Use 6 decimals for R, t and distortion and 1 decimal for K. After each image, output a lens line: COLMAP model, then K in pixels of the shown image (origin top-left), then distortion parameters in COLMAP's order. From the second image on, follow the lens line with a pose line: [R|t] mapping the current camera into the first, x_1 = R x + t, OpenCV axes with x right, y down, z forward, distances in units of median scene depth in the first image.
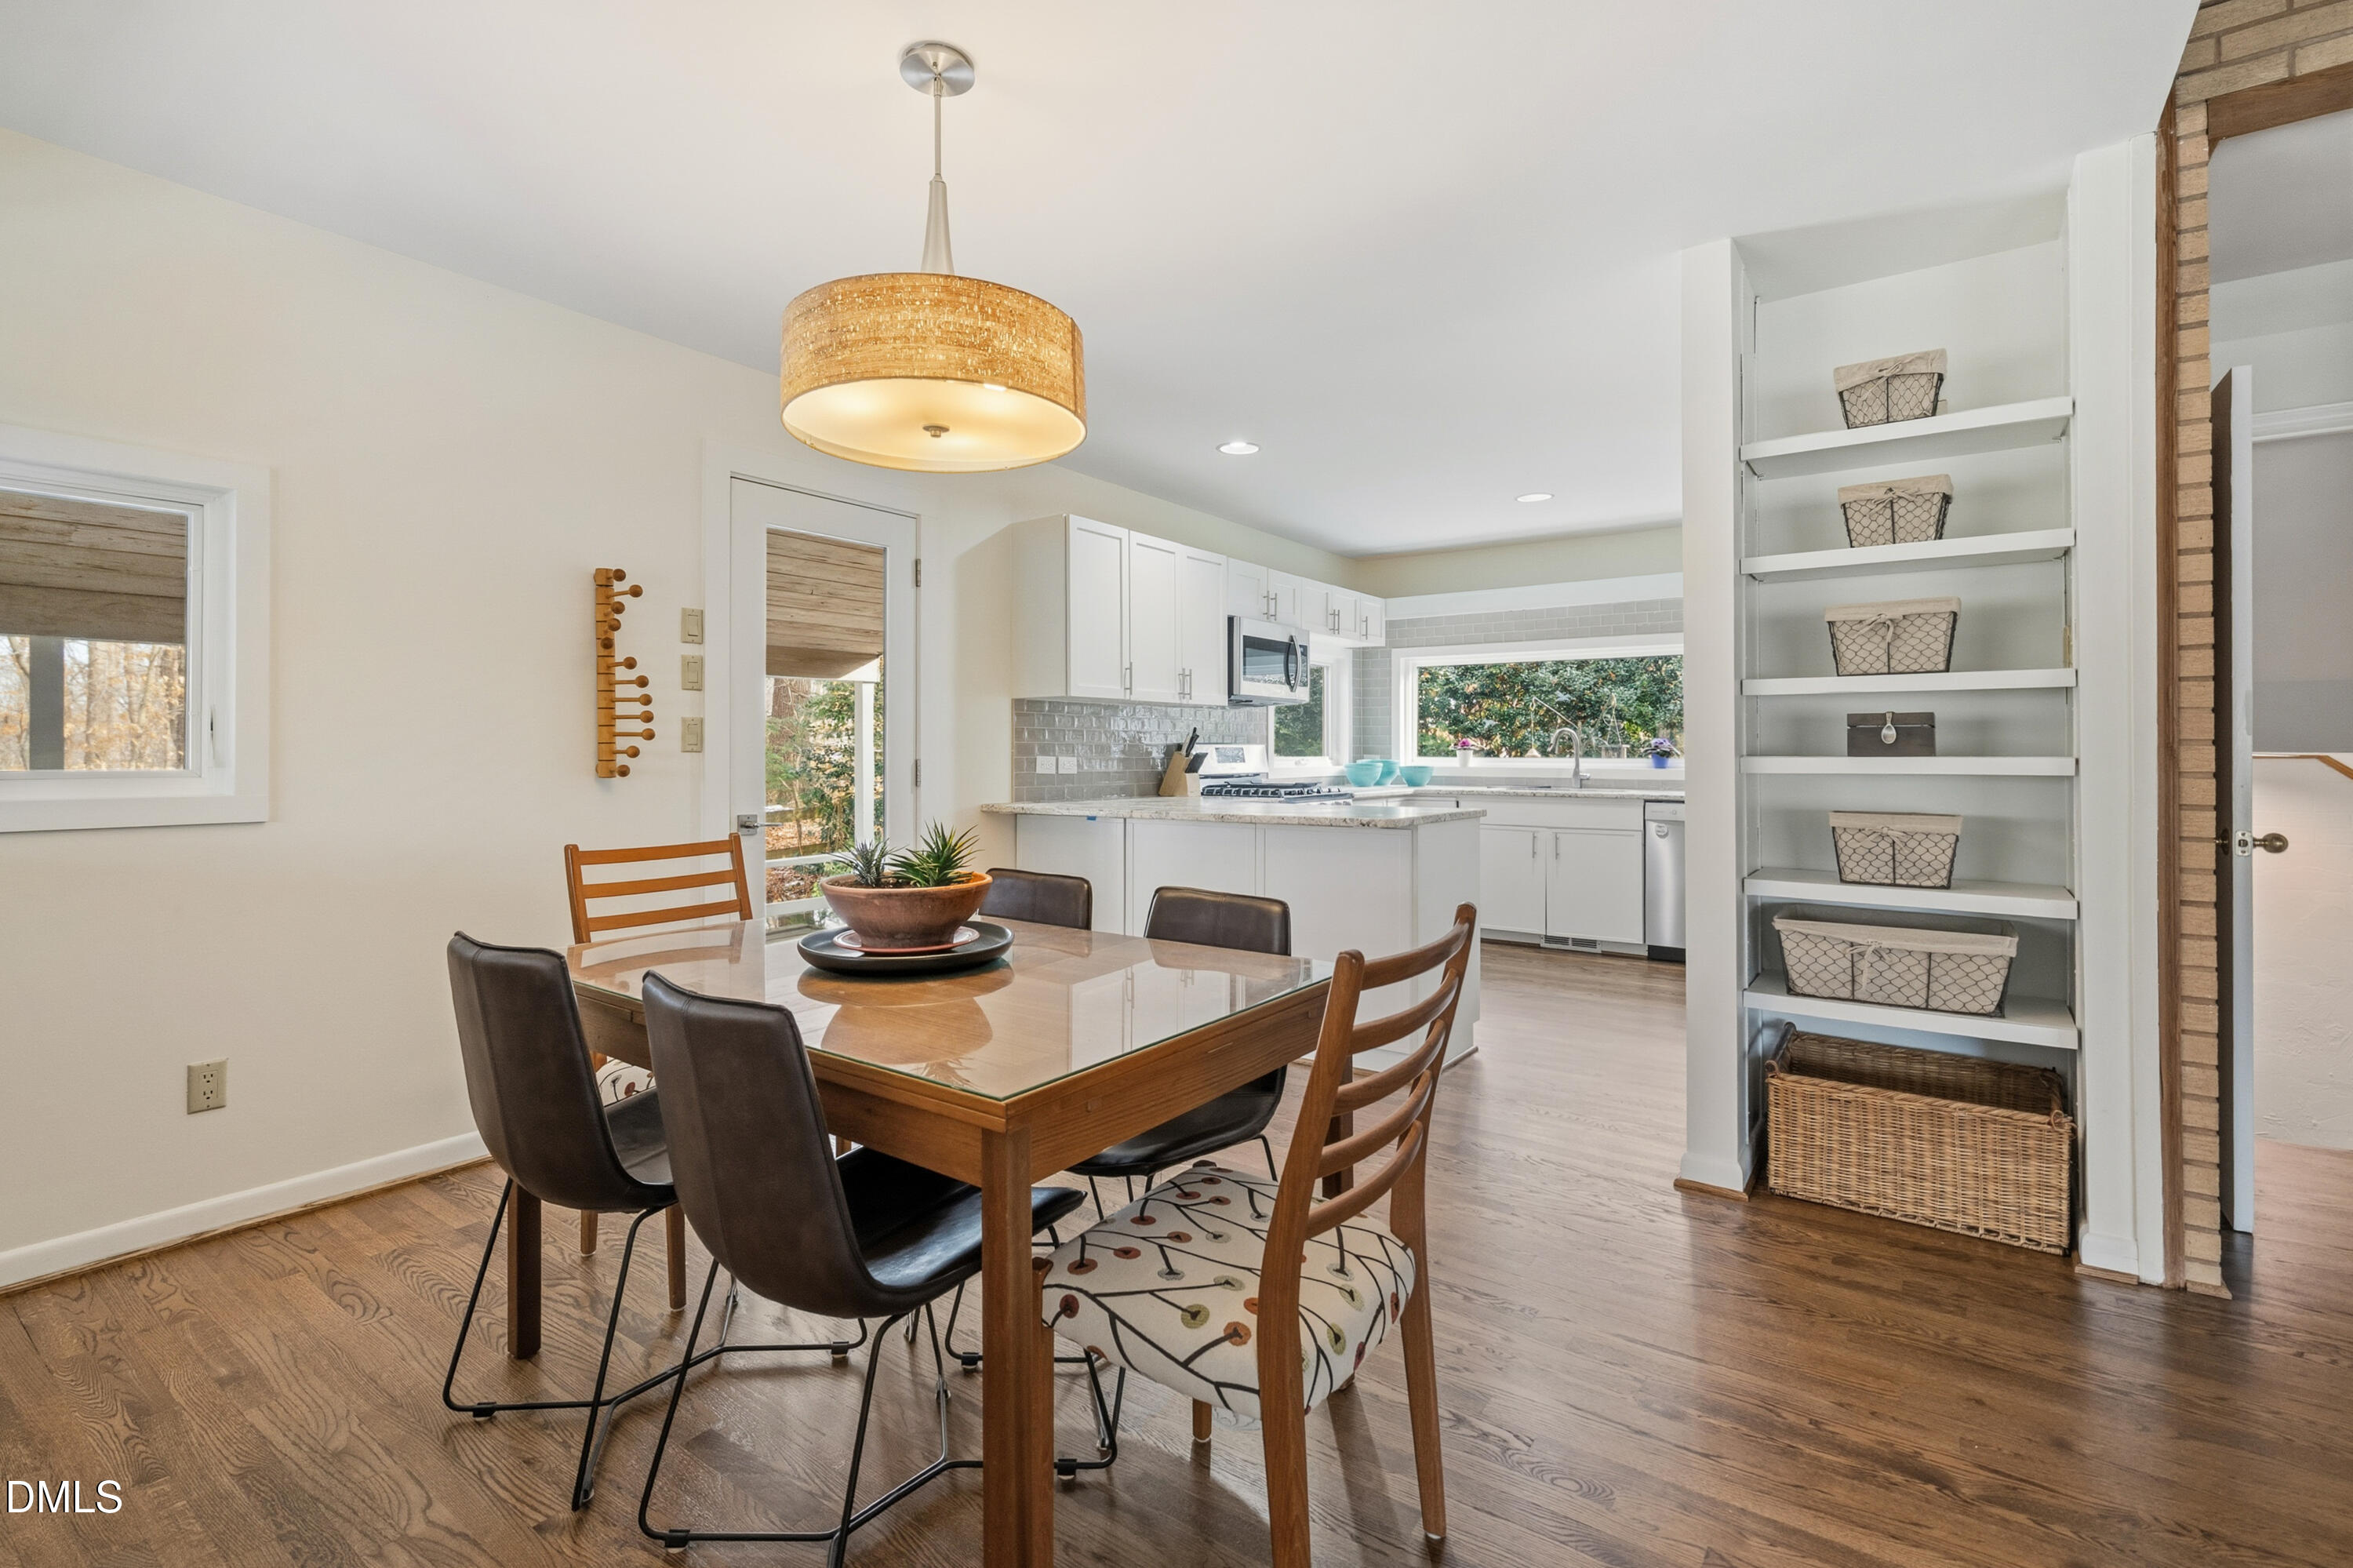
lens RADIAL K [[1084.9, 0, 1162.7], [0, 1084.9, 744.7], [0, 0, 1]] dist [-0.001707, -0.000520]
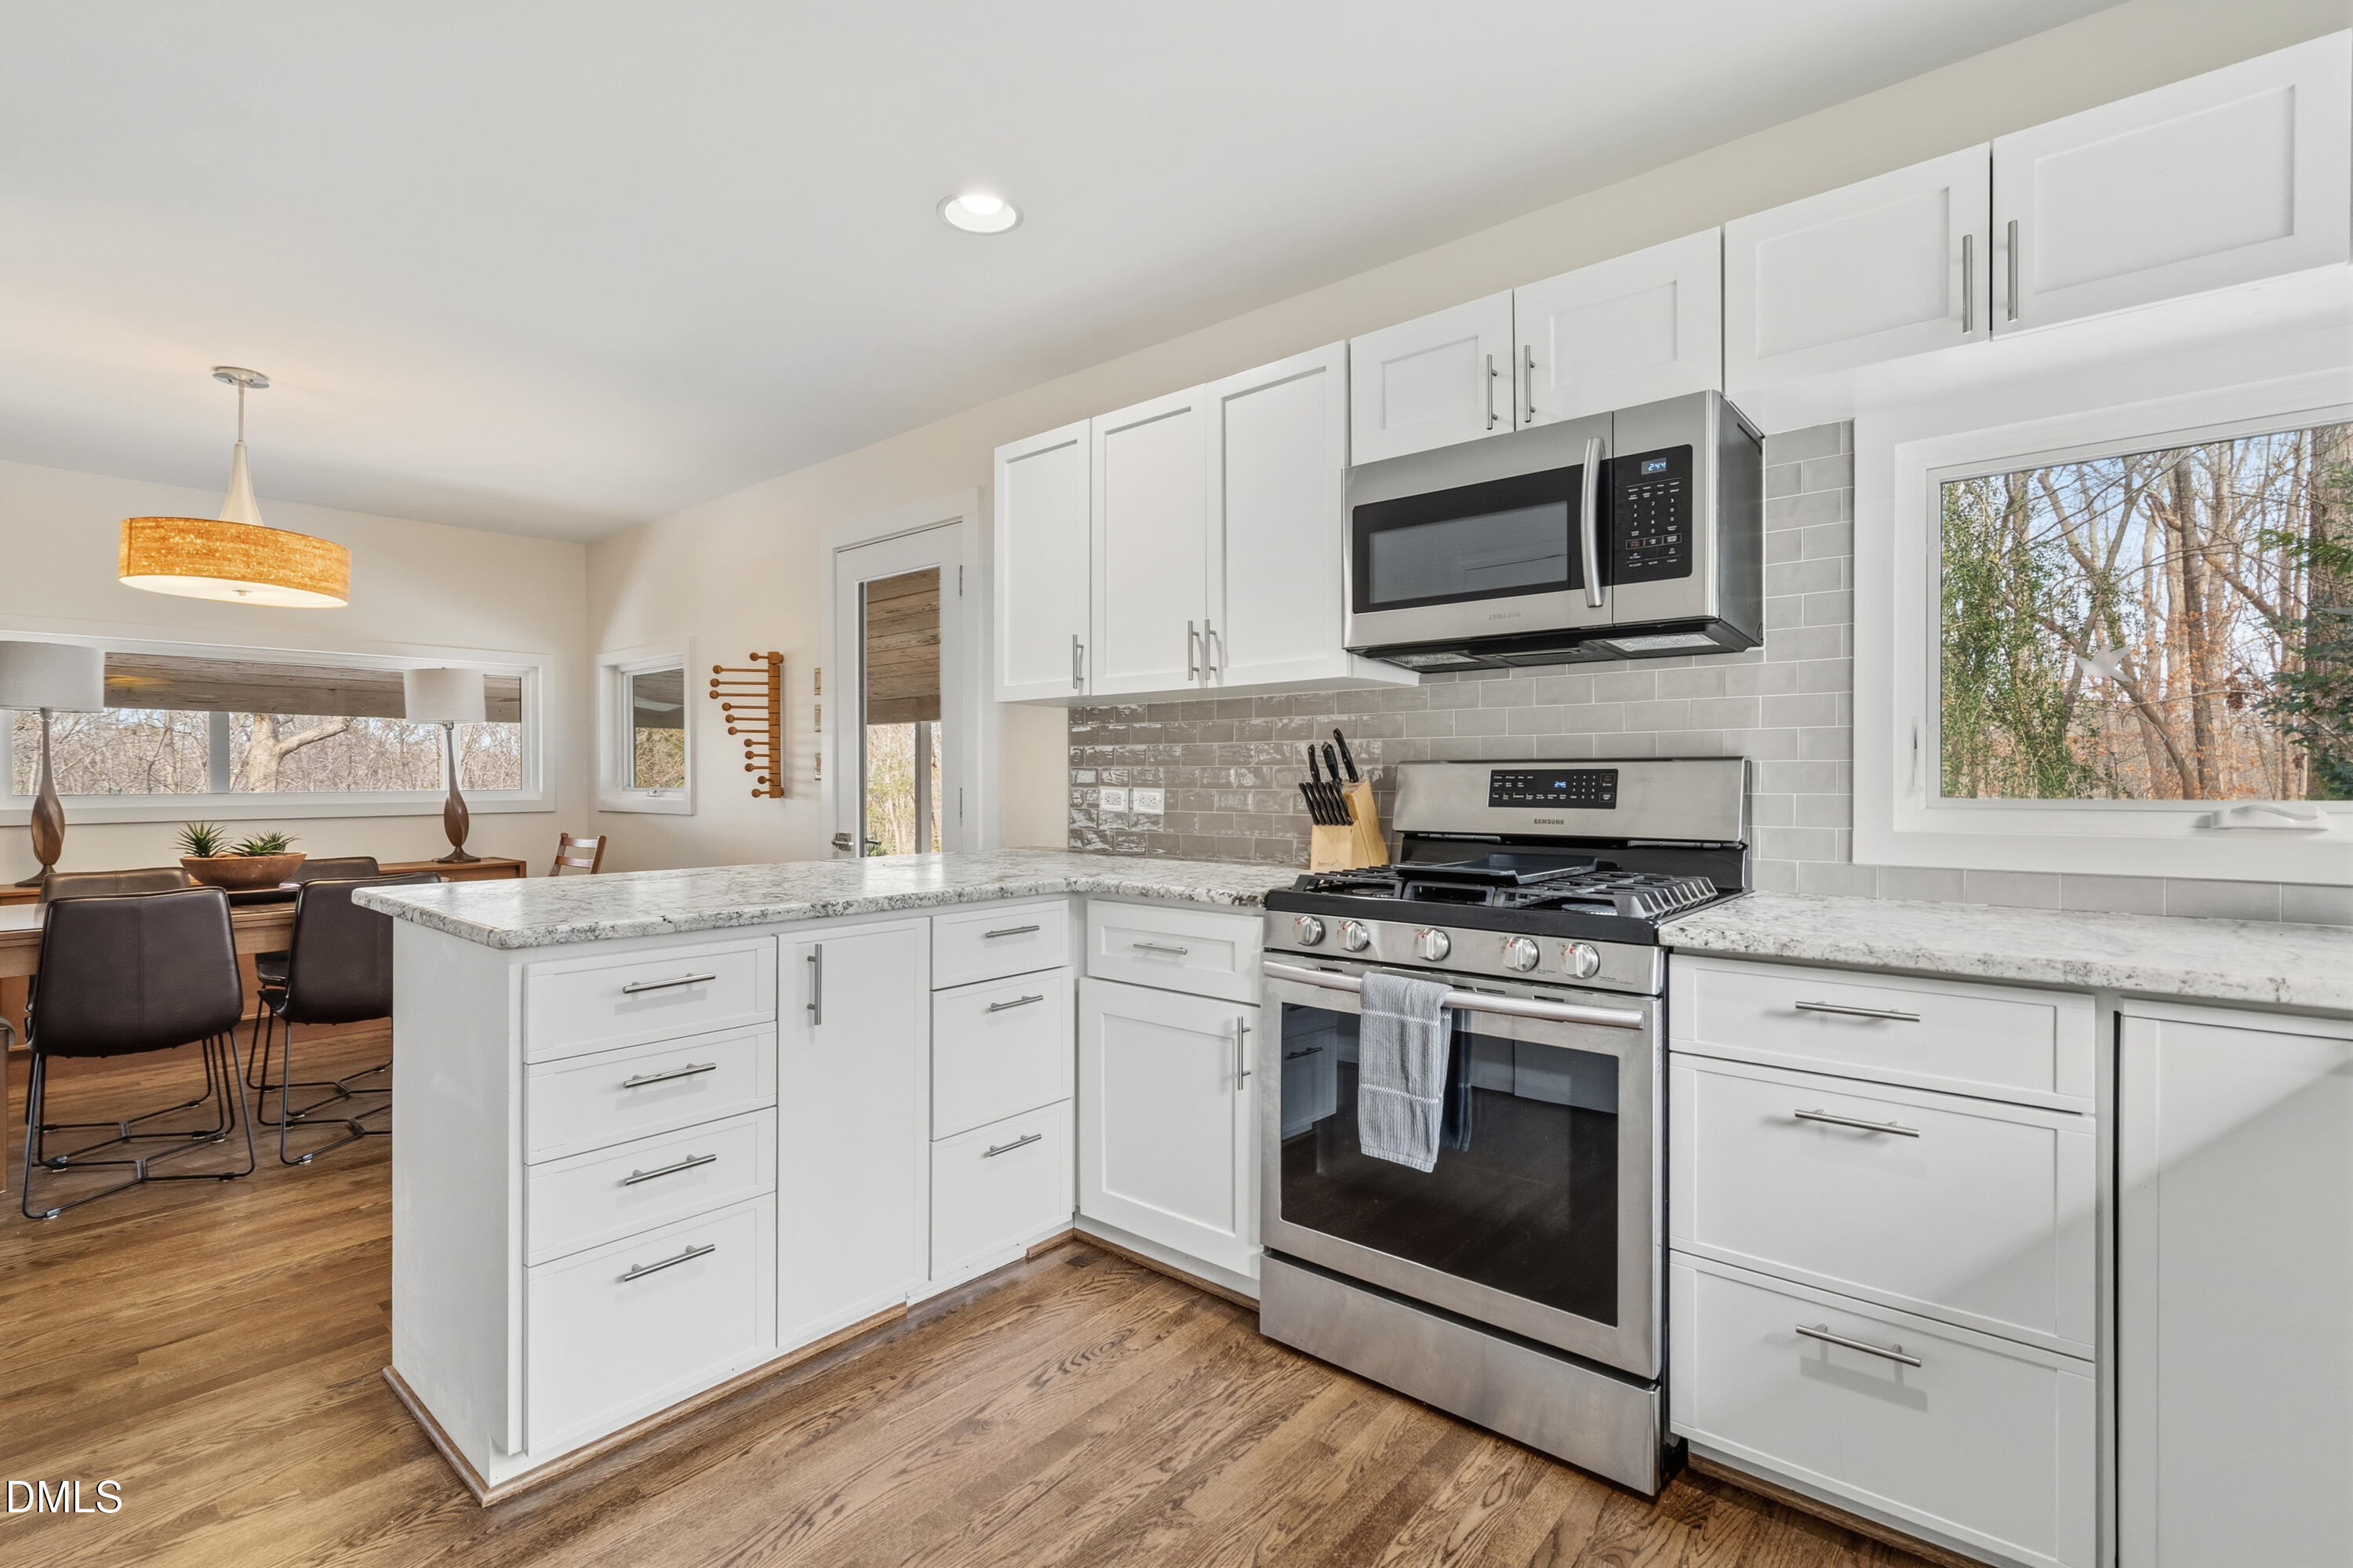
lens RADIAL K [[1068.4, 0, 1180.3], [0, 1068.4, 791.7], [0, 0, 1]] dist [-0.000686, 0.000083]
pose [[-0.076452, 0.011500, -0.997007, 0.728511], [0.006349, 0.999919, 0.011047, 0.008101], [0.997053, -0.005485, -0.076518, 1.405995]]
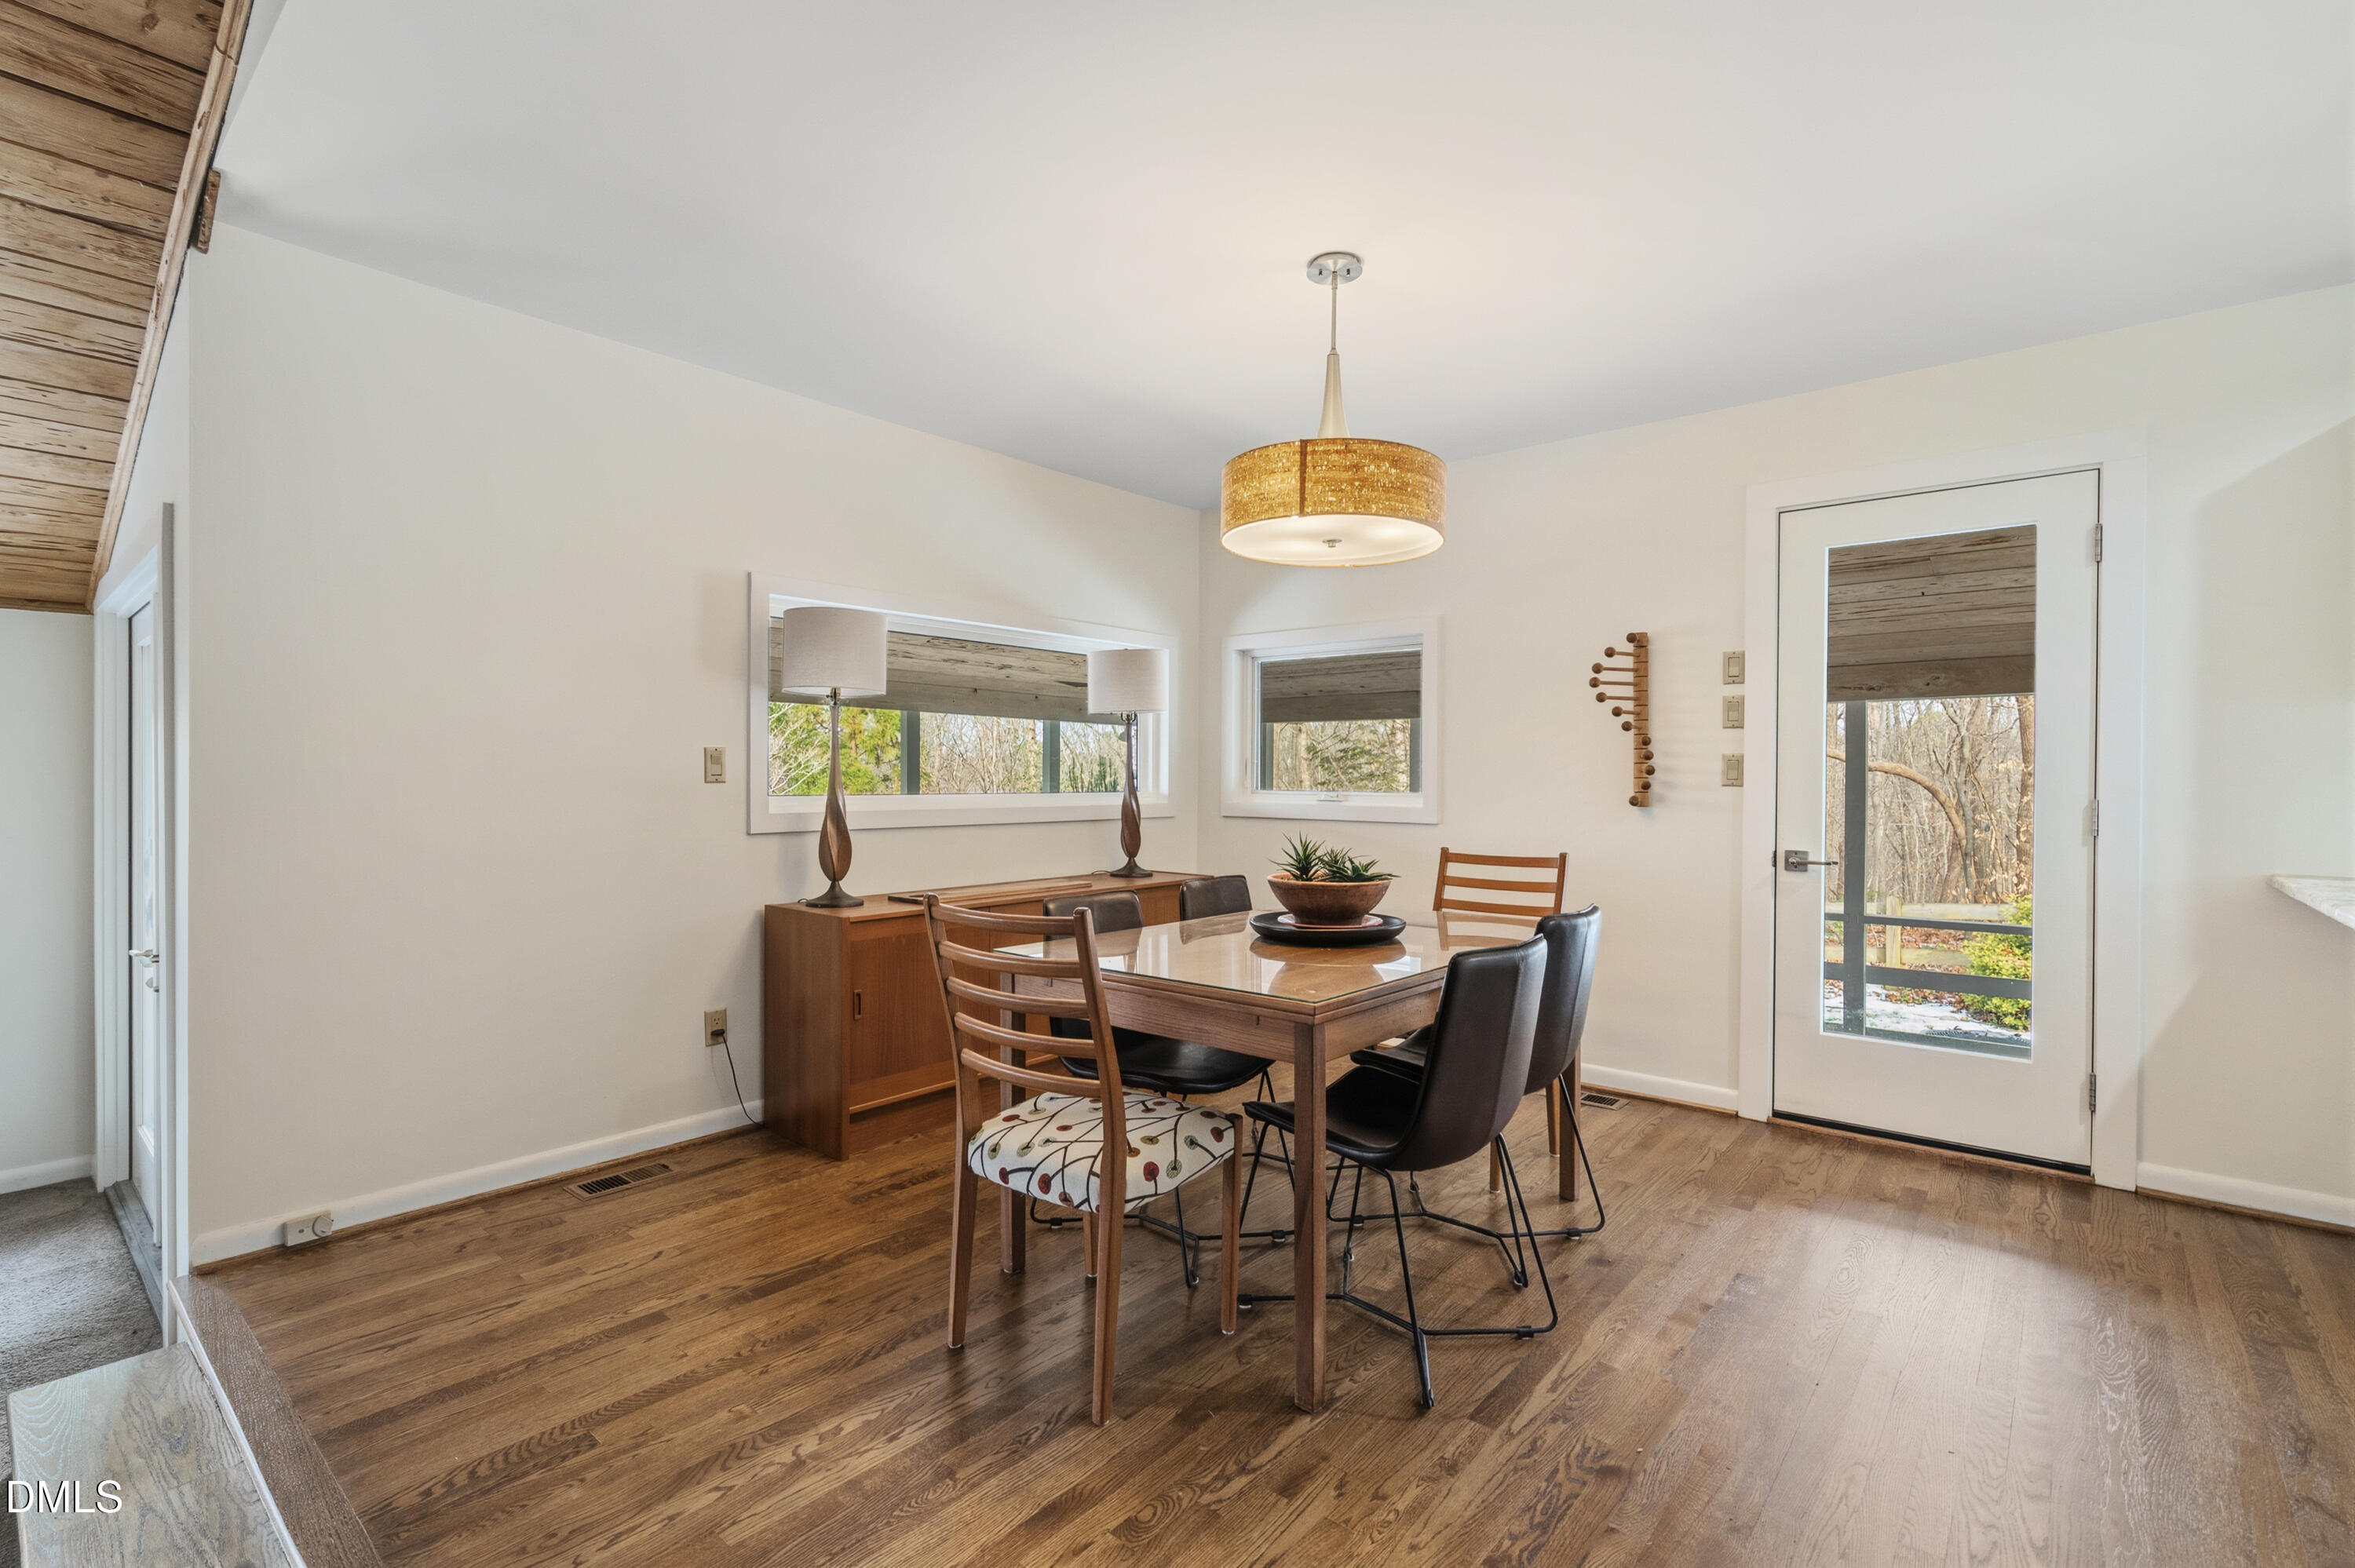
lens RADIAL K [[1072.1, 0, 1172.0], [0, 1072.1, 787.8], [0, 0, 1]] dist [-0.002544, 0.000088]
pose [[-0.071657, 0.006797, -0.997406, 0.603191], [-0.003305, 0.999970, 0.007052, 0.002179], [0.997424, 0.003802, -0.071632, 0.486986]]
